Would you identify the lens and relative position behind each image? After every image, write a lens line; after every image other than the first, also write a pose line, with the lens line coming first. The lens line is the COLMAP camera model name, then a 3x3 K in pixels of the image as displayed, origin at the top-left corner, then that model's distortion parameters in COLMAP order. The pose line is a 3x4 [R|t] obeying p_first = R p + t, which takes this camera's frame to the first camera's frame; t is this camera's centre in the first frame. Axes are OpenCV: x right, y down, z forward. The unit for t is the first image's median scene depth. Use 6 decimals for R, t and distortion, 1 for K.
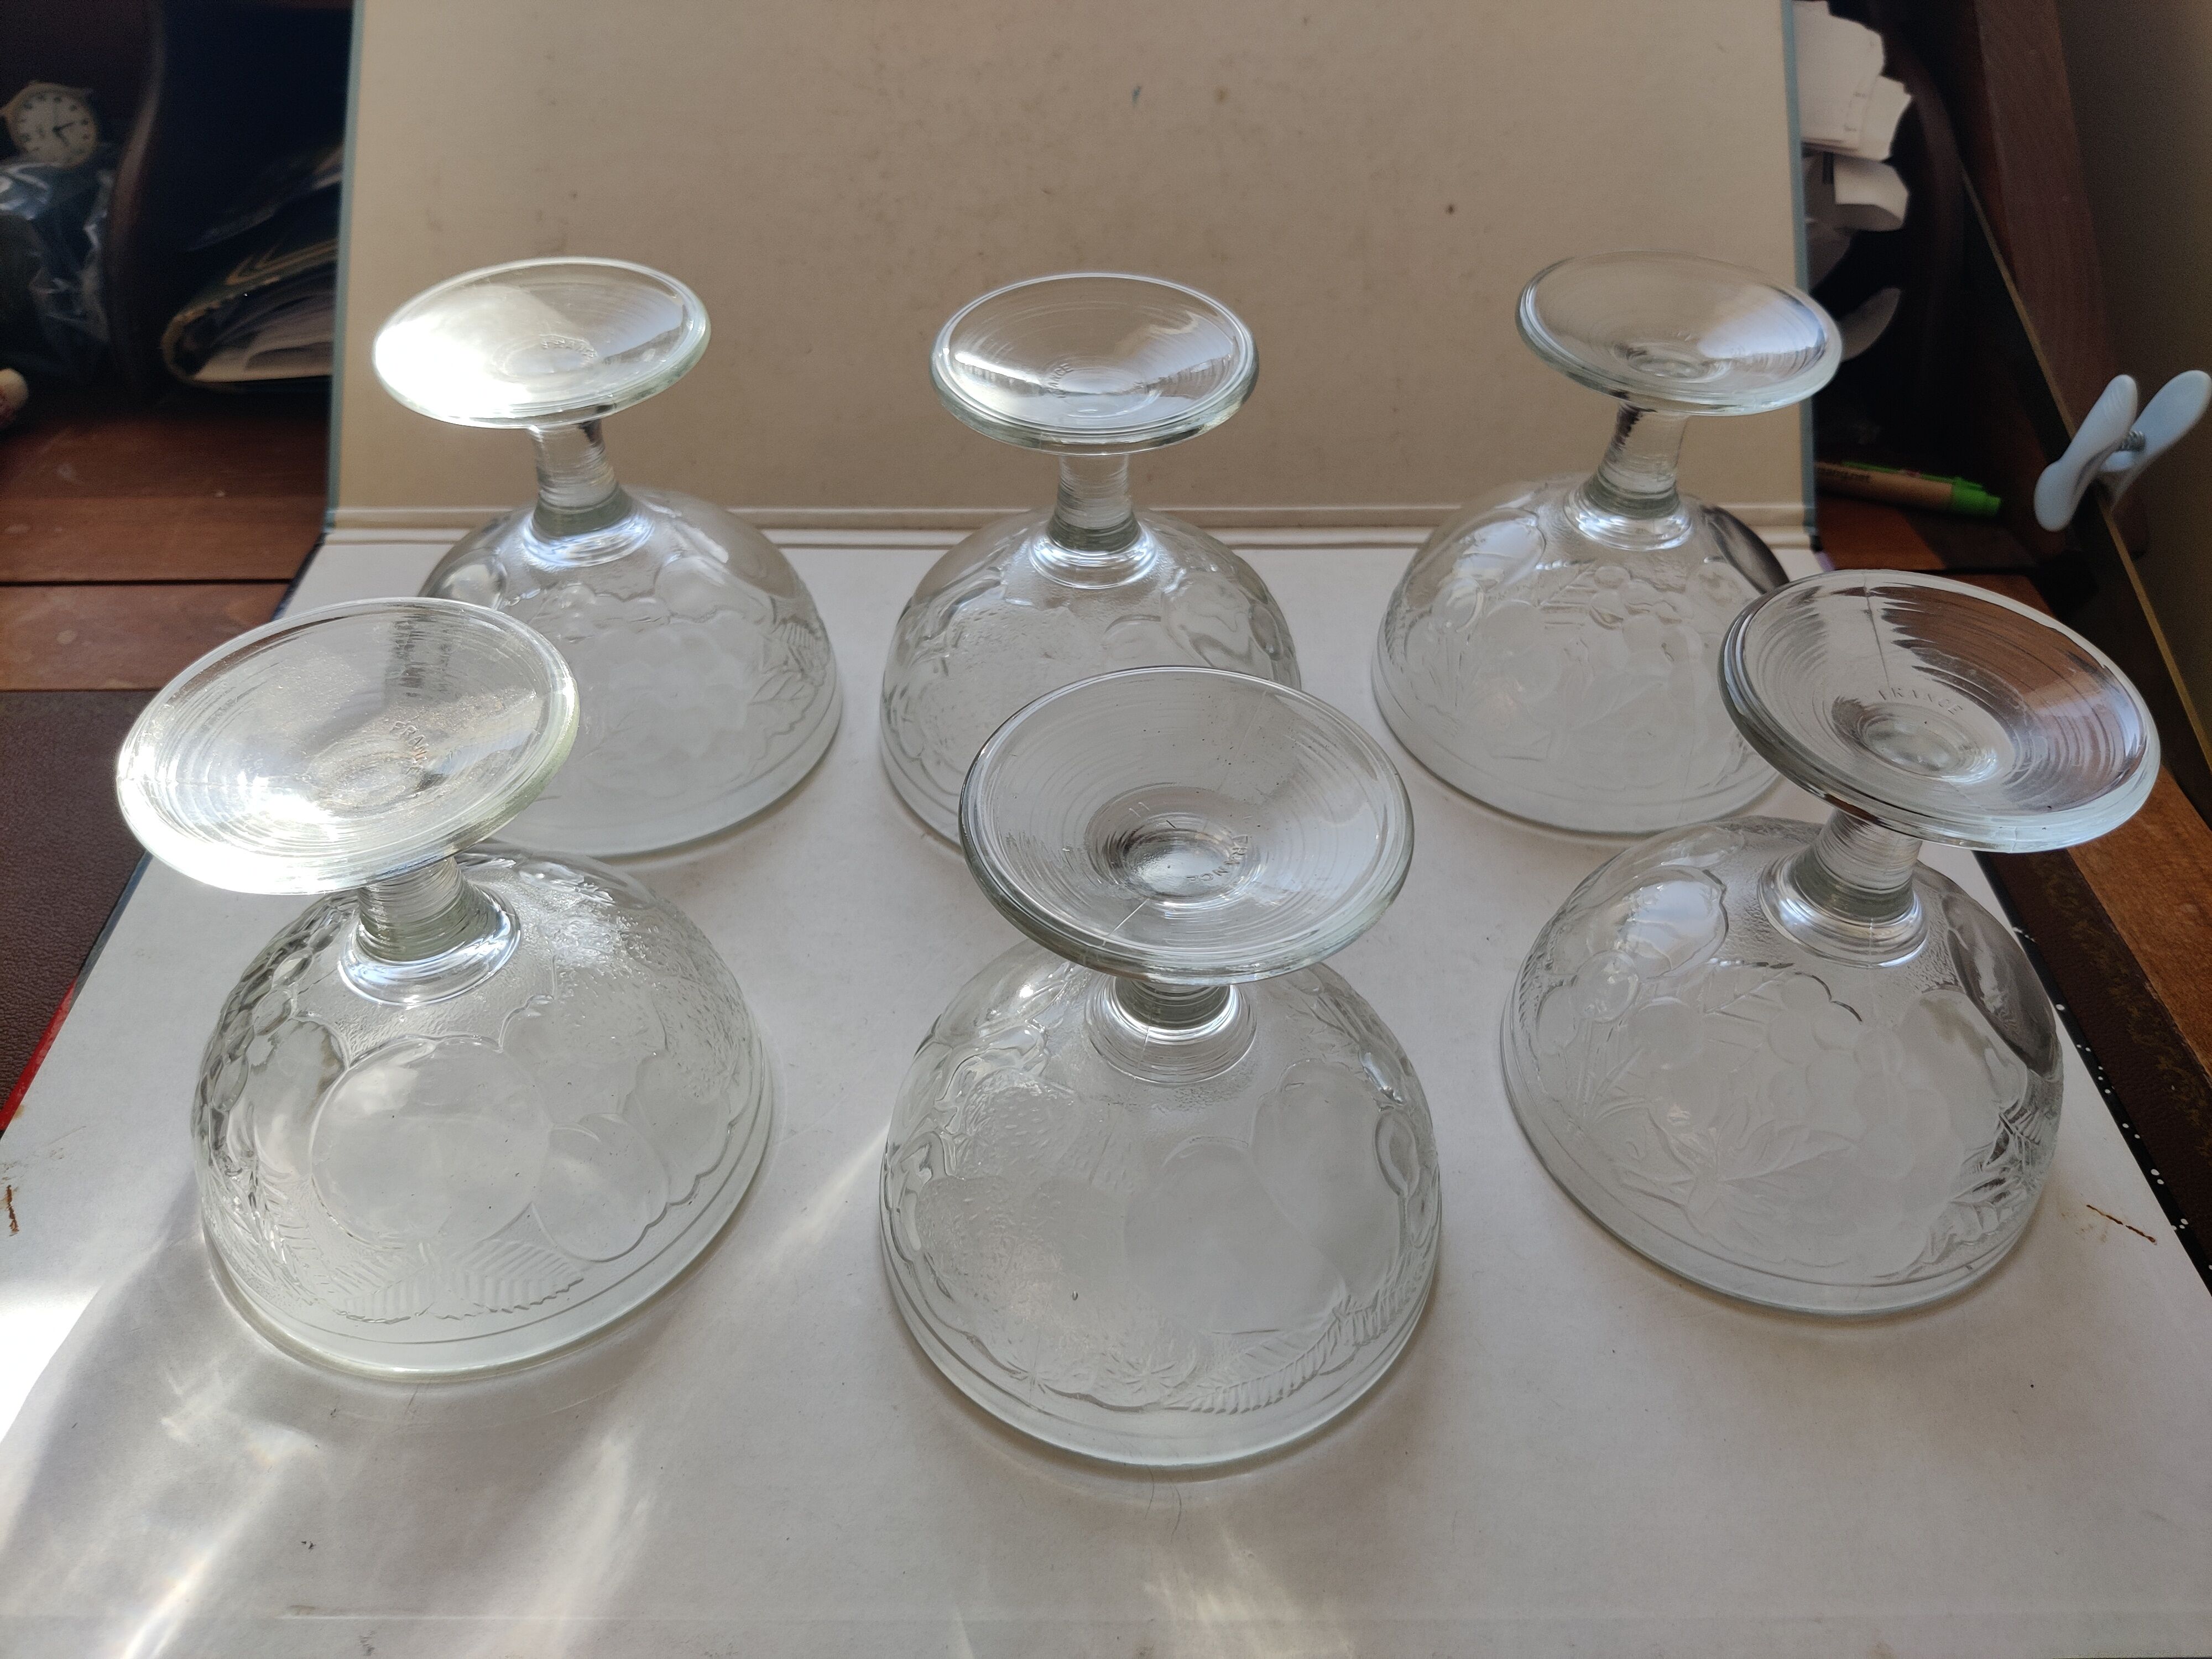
lens RADIAL K [[1695.5, 0, 1092.8], [0, 1695.5, 833.1], [0, 0, 1]] dist [-0.004050, -0.050585]
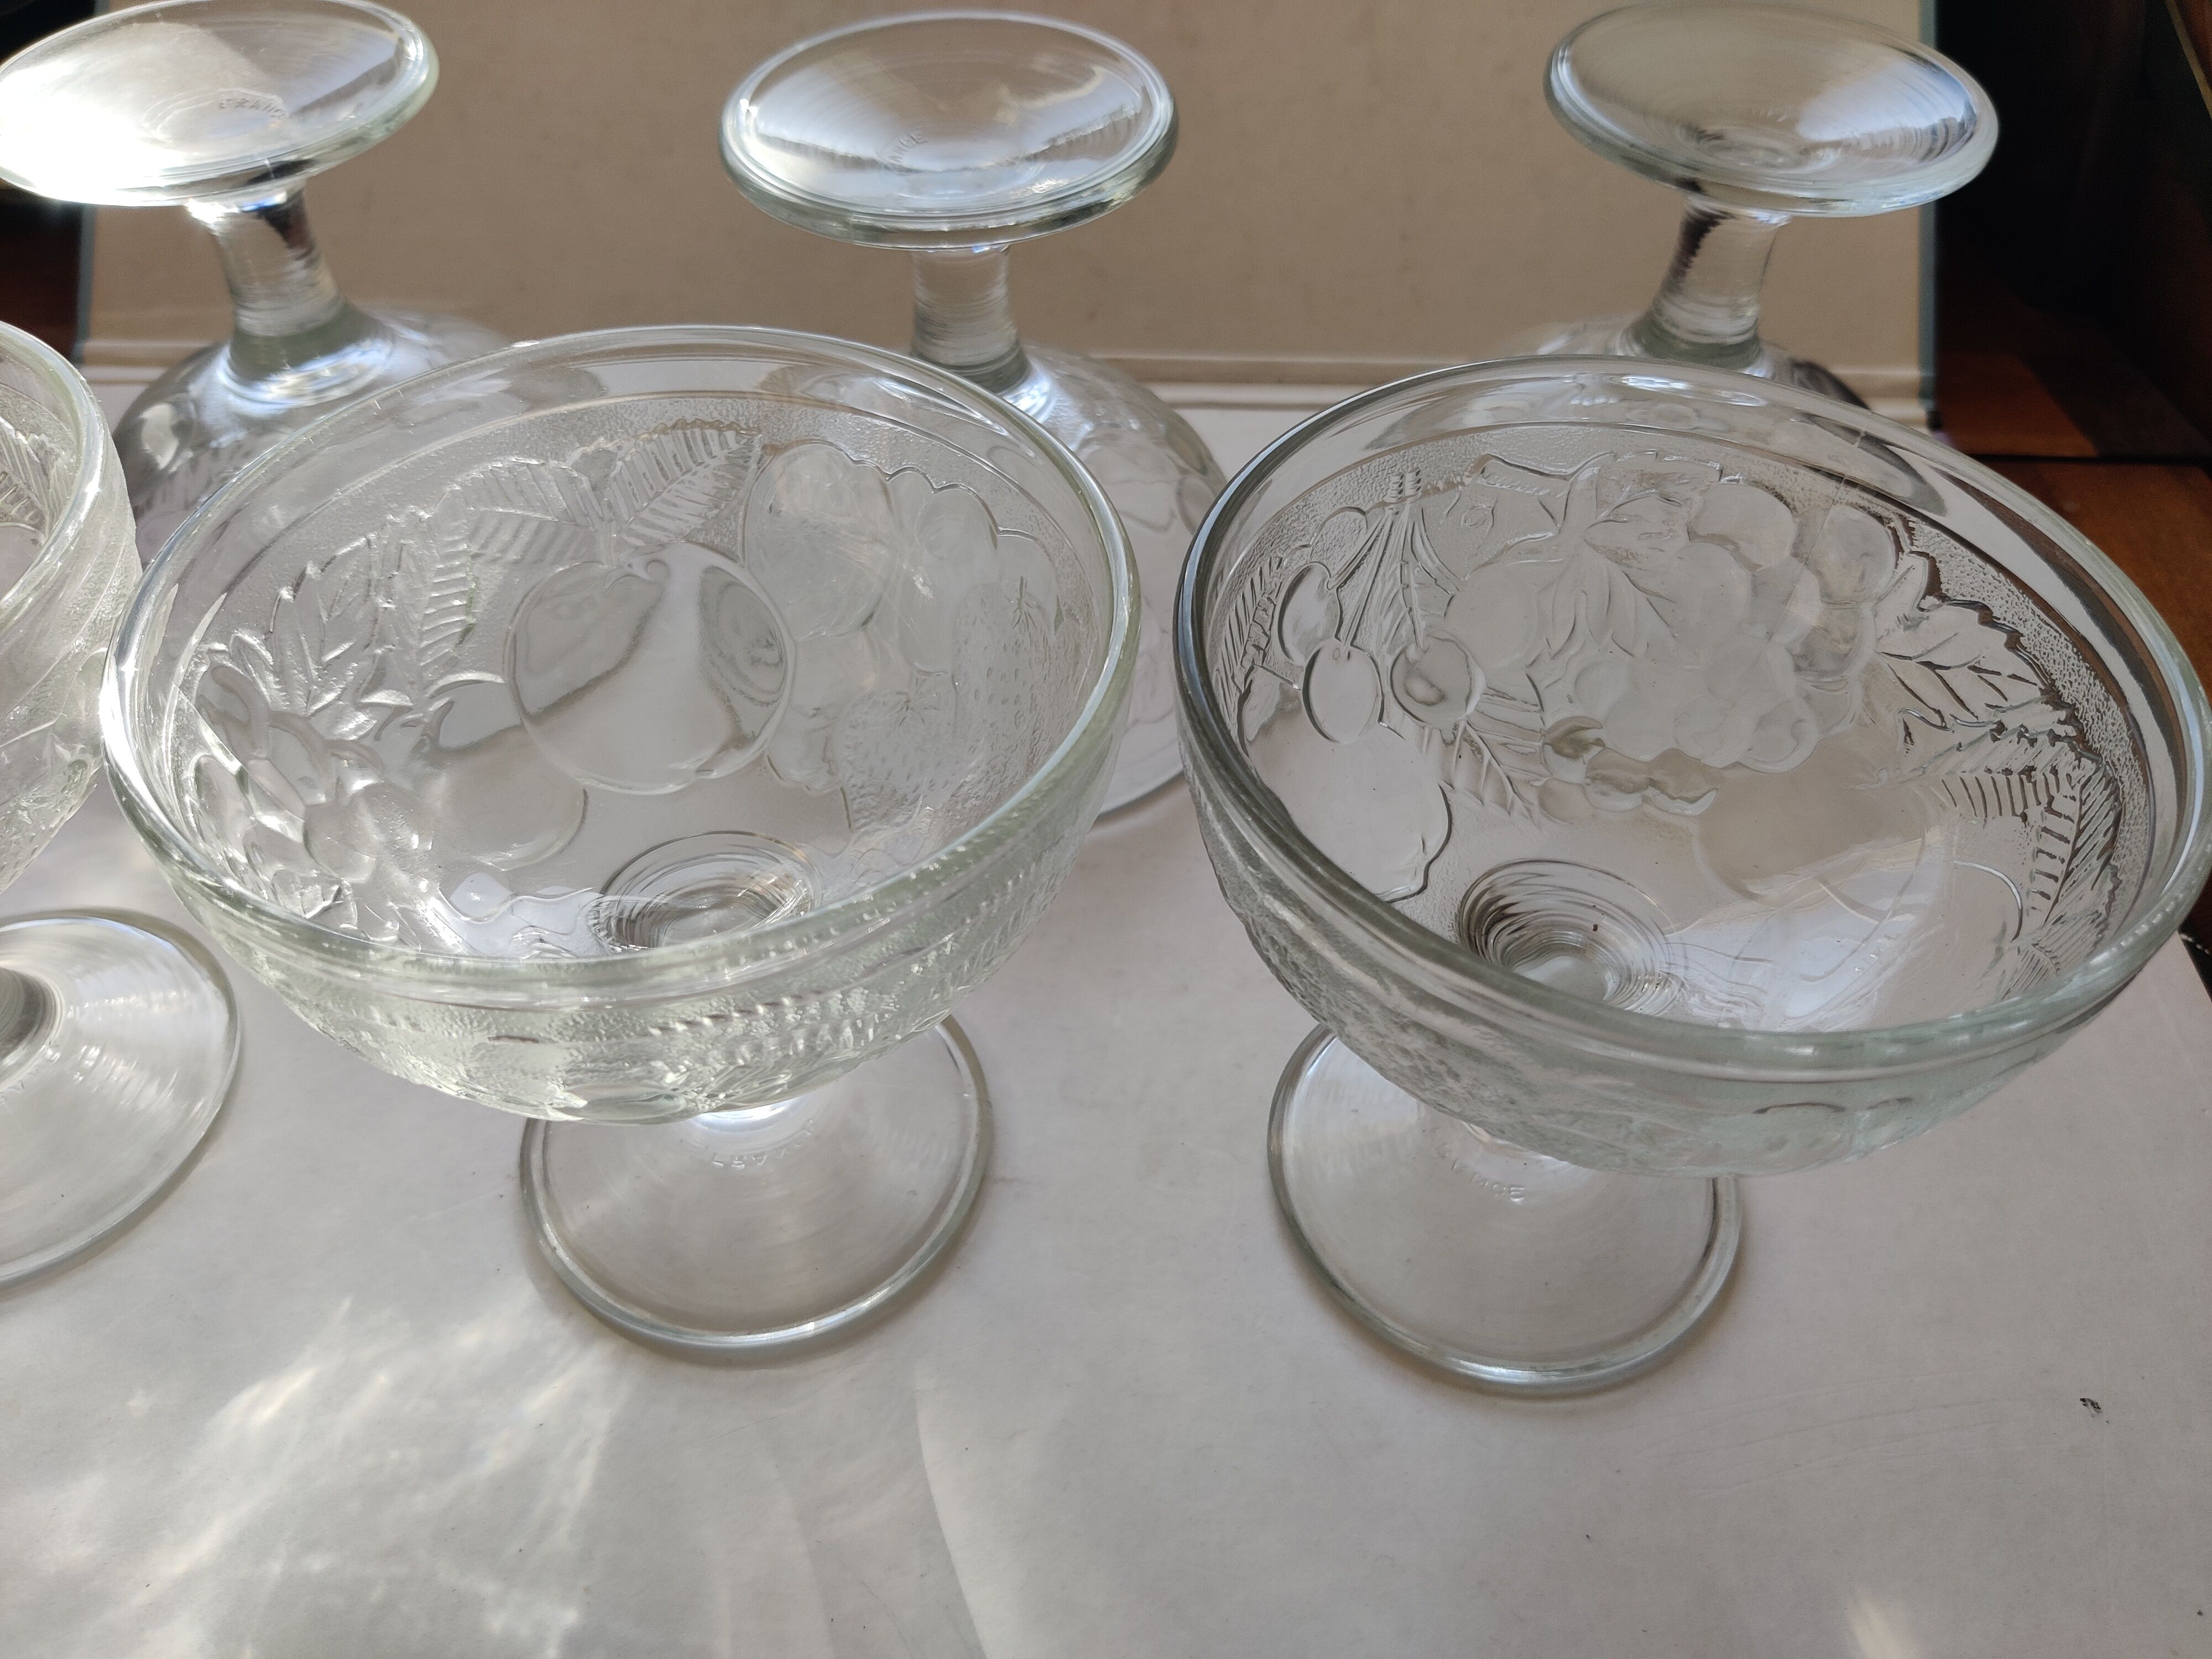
lens RADIAL K [[1695.5, 0, 1115.0], [0, 1695.5, 806.7], [0, 0, 1]] dist [-0.004050, -0.050585]
pose [[0.999392, 0.025437, -0.023841, 0.094201], [-0.024350, 0.998697, 0.044854, -0.022856], [0.024951, -0.044246, 0.998709, 0.267208]]
